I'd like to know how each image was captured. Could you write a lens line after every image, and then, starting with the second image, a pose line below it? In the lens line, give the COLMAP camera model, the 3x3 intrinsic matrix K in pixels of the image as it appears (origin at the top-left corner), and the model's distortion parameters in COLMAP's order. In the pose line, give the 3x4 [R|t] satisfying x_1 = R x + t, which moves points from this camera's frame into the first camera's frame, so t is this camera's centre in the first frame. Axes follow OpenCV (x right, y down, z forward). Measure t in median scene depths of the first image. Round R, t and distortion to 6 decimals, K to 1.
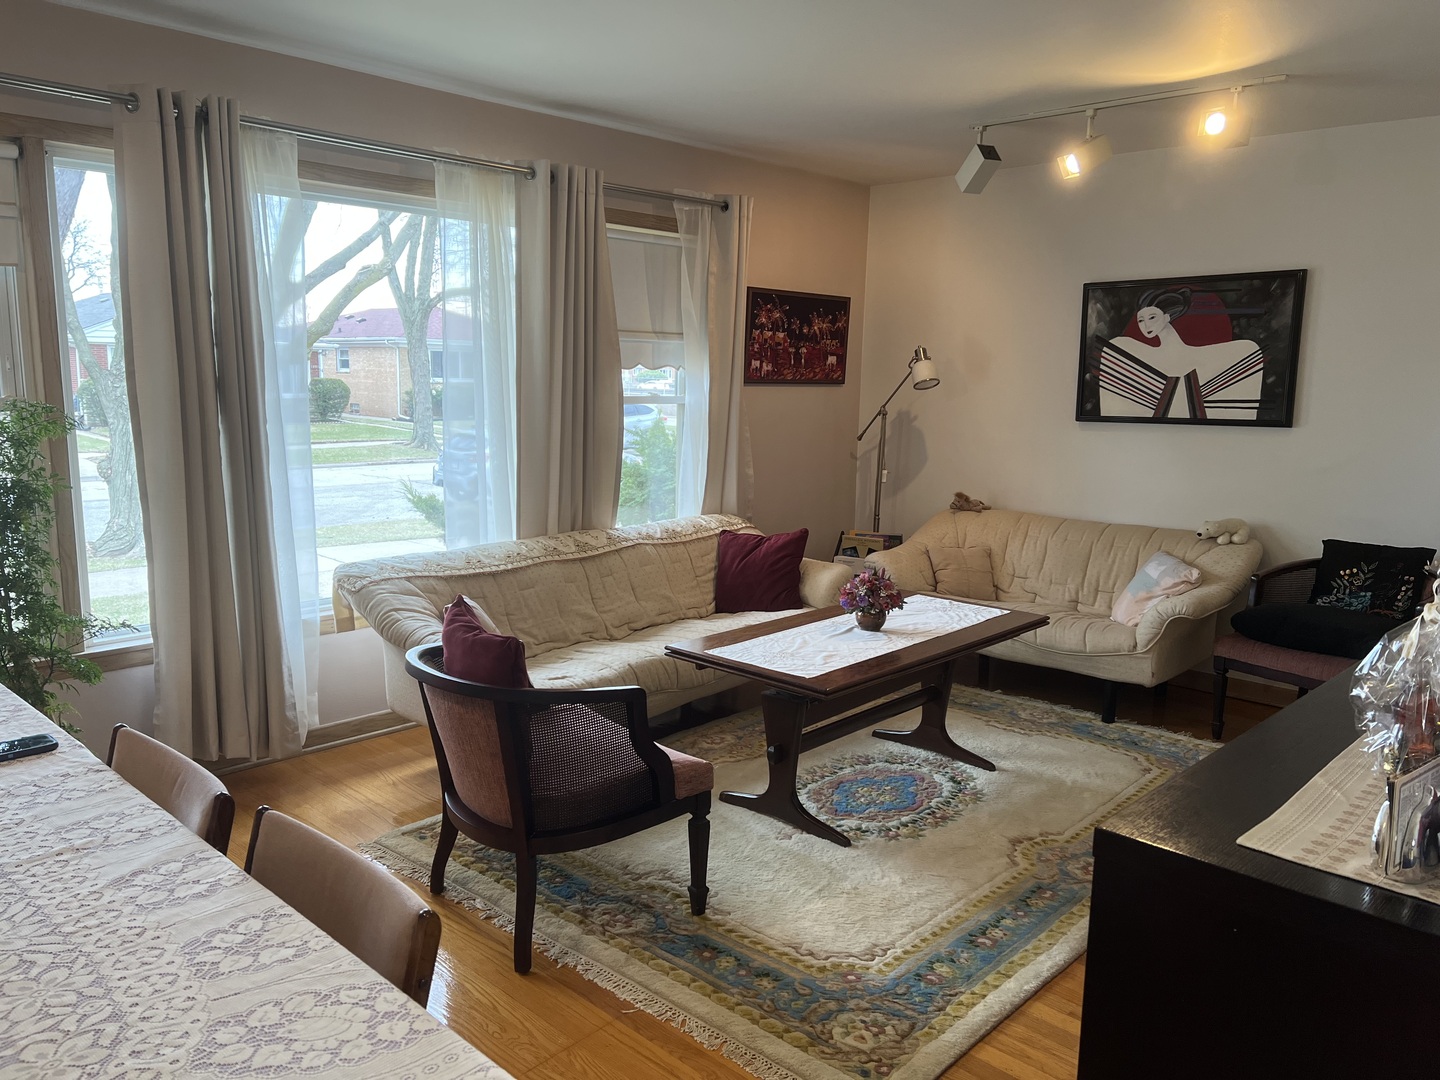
lens RADIAL K [[1079.8, 0, 723.1], [0, 1079.8, 545.3], [0, 0, 1]] dist [0.026600, -0.014316]
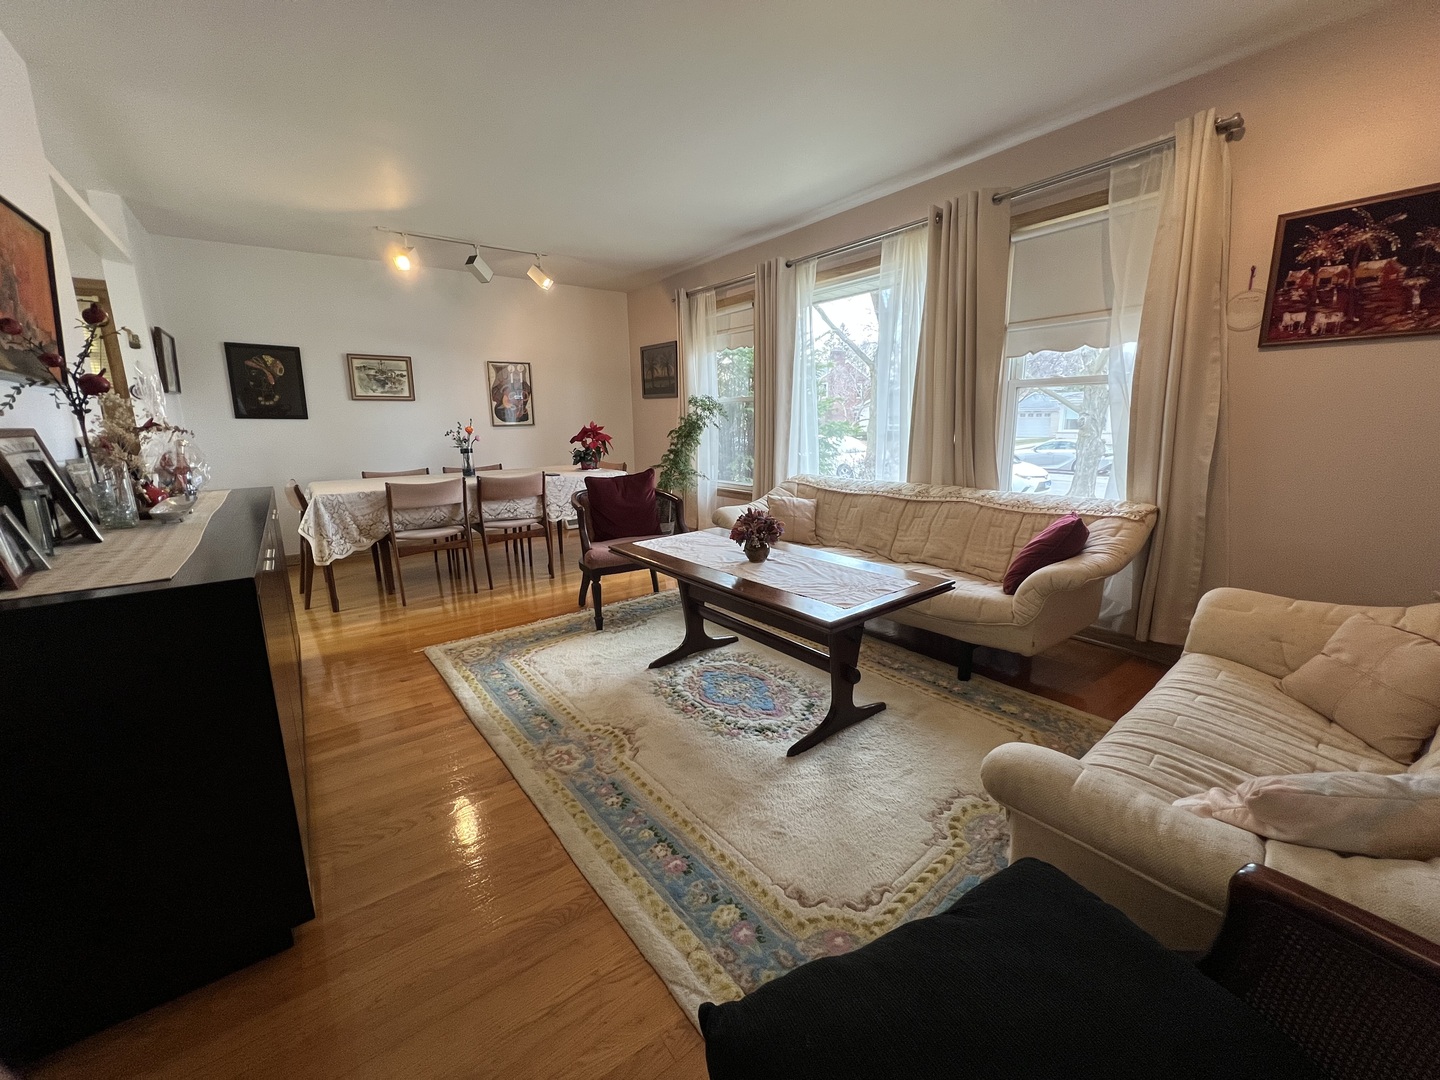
lens RADIAL K [[579.9, 0, 728.0], [0, 579.9, 527.4], [0, 0, 1]] dist [0.000299, 0.000292]
pose [[-0.170249, 0.166942, -0.971157, 0.655527], [-0.138635, 0.971685, 0.191336, -0.066326], [0.975600, 0.167211, -0.142284, 0.911175]]
